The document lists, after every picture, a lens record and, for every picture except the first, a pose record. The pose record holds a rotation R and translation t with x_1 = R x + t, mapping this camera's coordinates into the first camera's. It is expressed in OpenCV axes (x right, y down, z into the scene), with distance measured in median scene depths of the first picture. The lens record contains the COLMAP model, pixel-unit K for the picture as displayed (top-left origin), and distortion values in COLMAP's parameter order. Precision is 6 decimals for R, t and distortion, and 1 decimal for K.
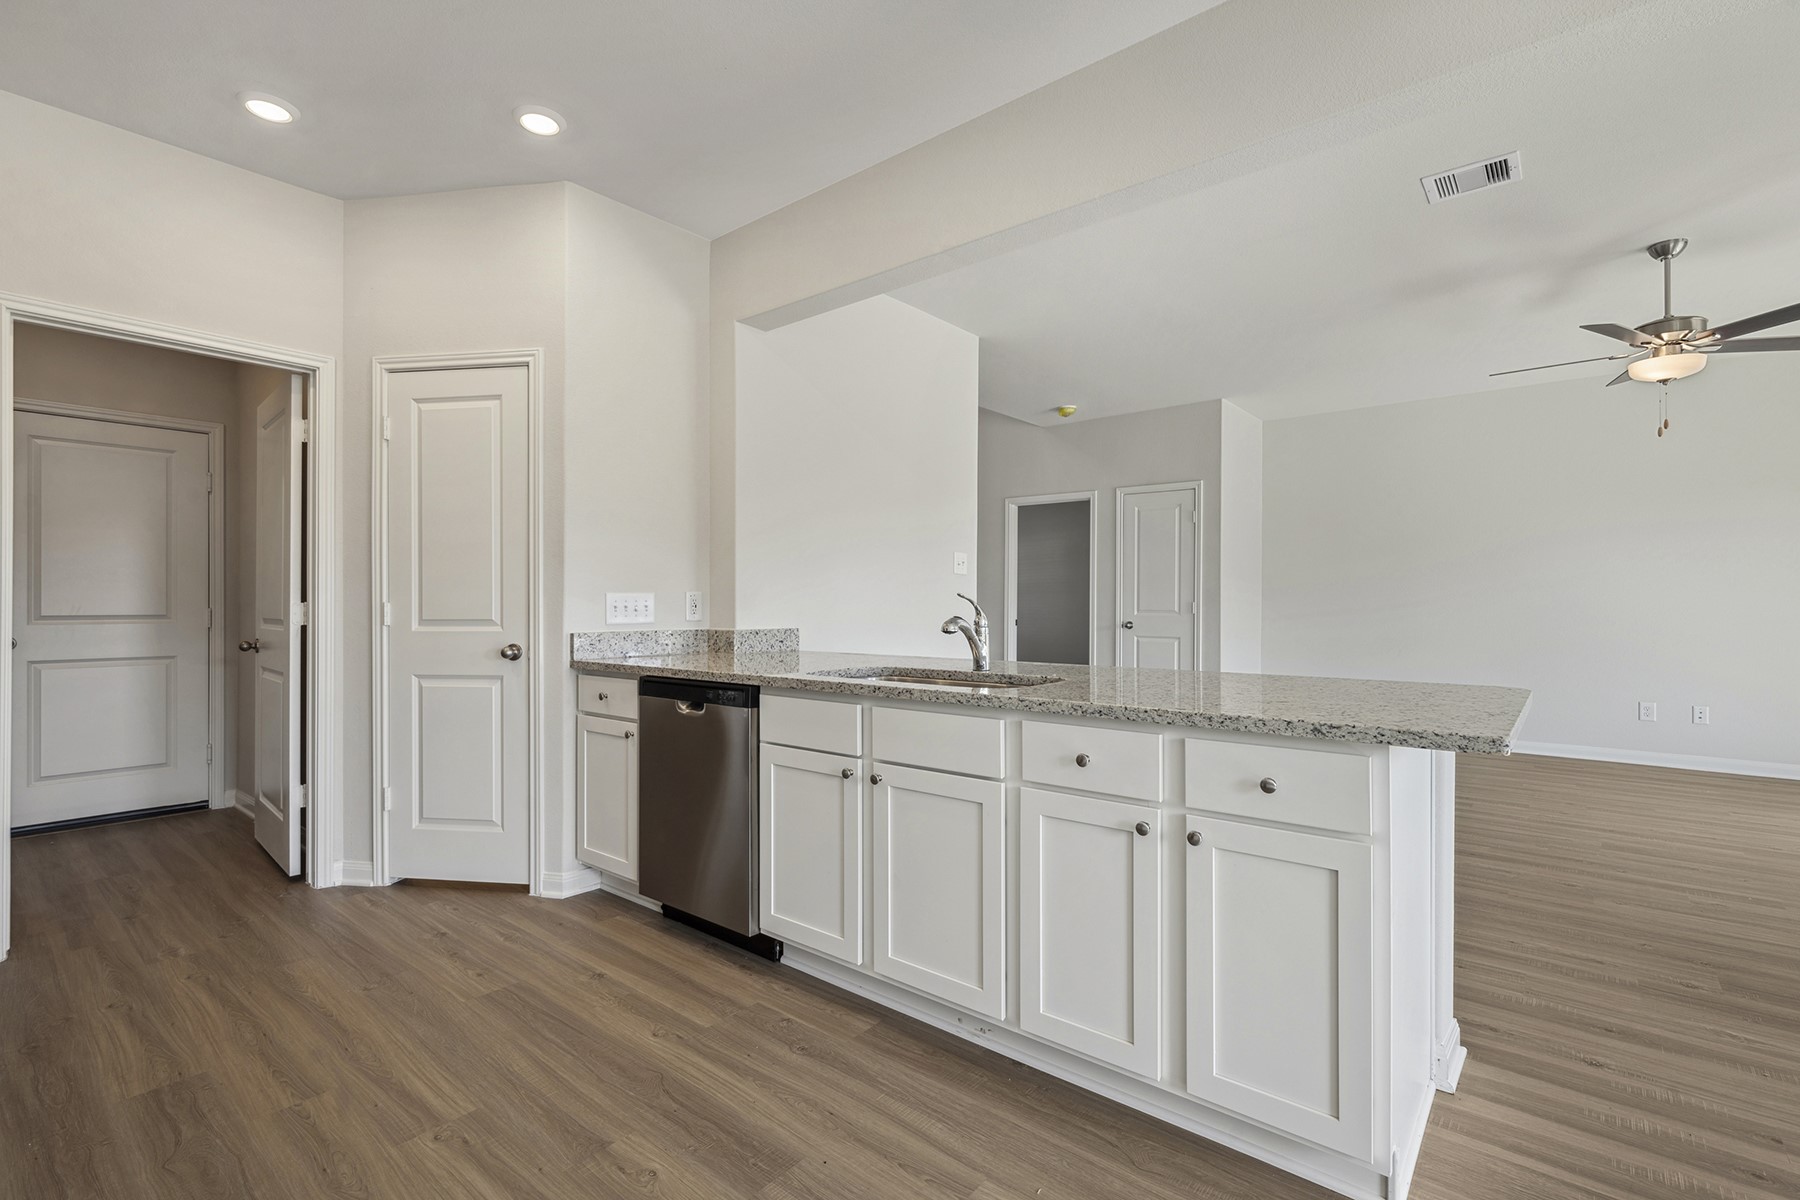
lens RADIAL K [[815.1, 0, 900.0], [0, 815.1, 600.0], [0, 0, 1]] dist [-0.000661, 0.000081]
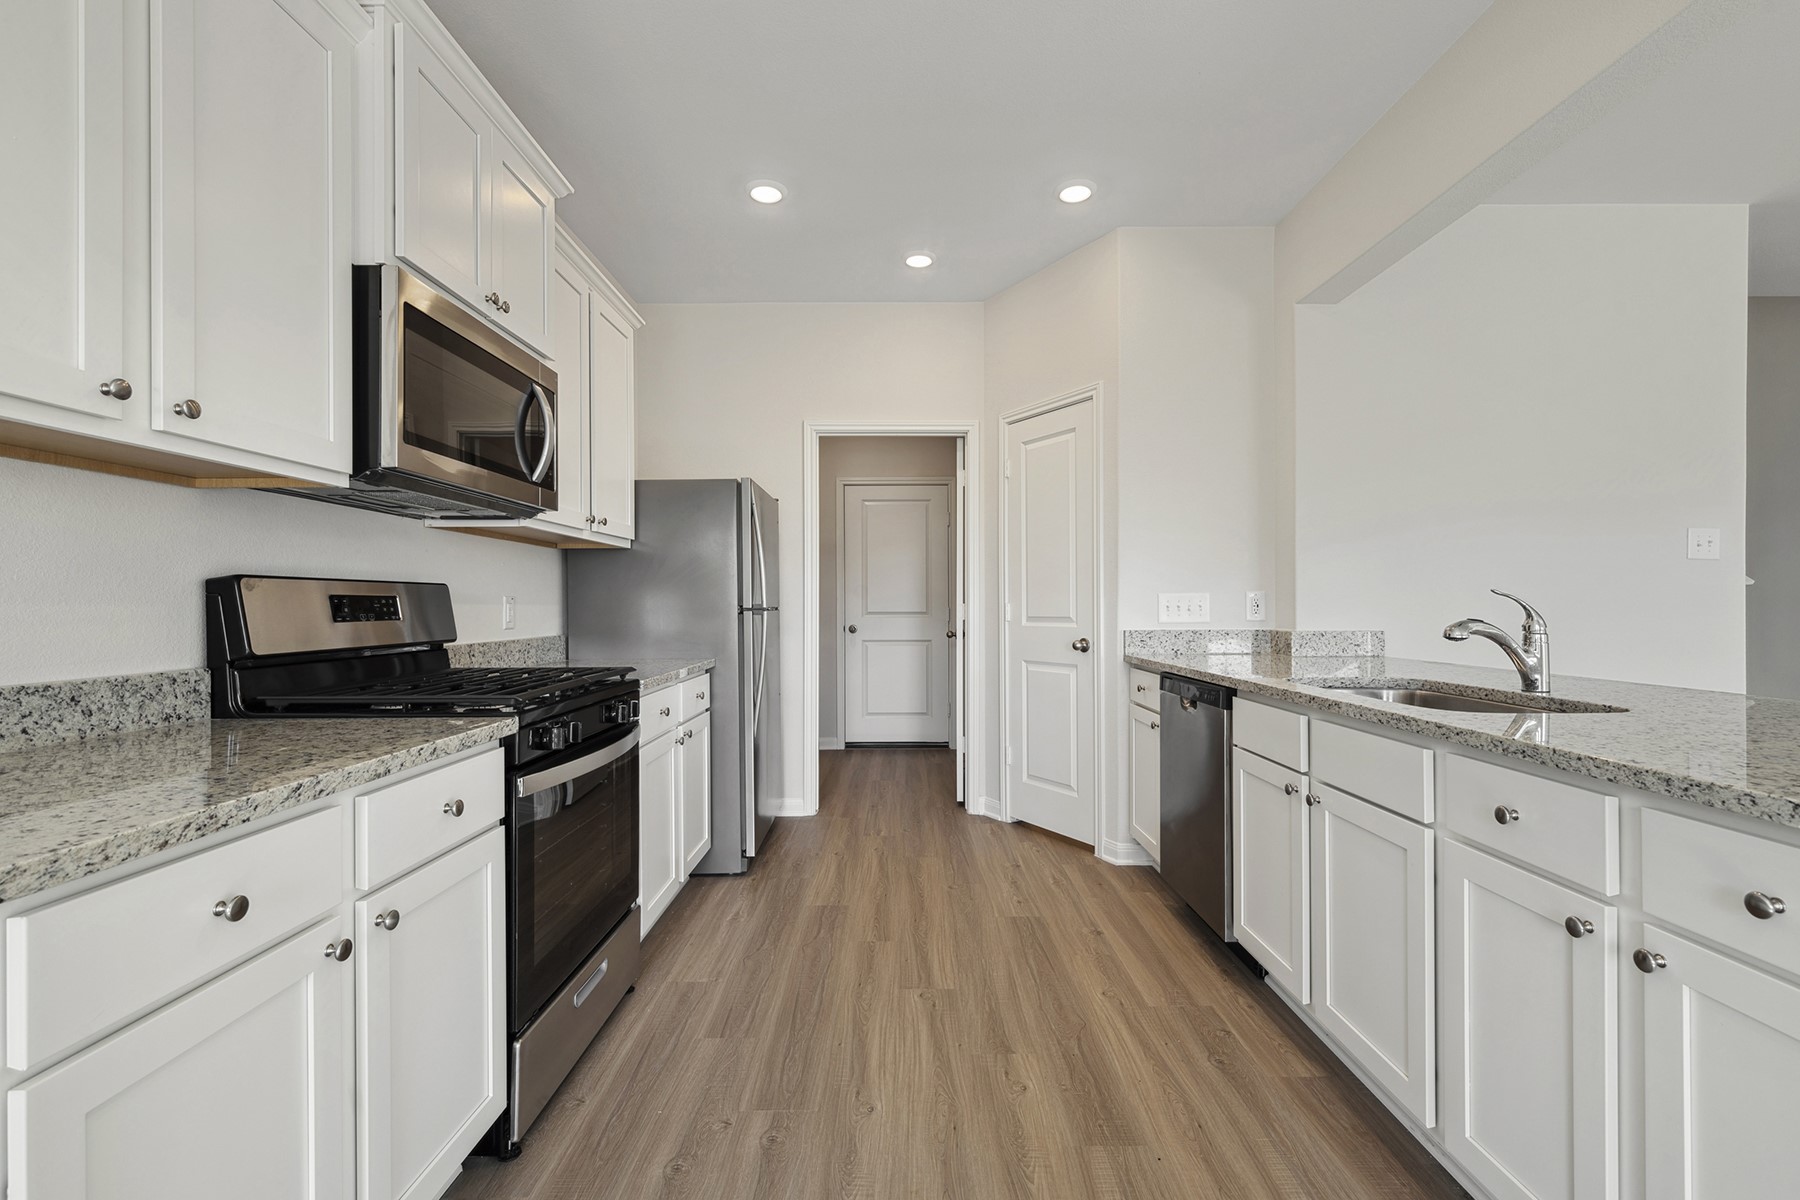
lens RADIAL K [[795.8, 0, 900.0], [0, 795.8, 600.0], [0, 0, 1]] dist [-0.001524, -0.000099]
pose [[0.636901, -0.006138, -0.770921, 0.312280], [0.006537, 0.999975, -0.002560, 0.000195], [0.770918, -0.003409, 0.636926, 0.087315]]
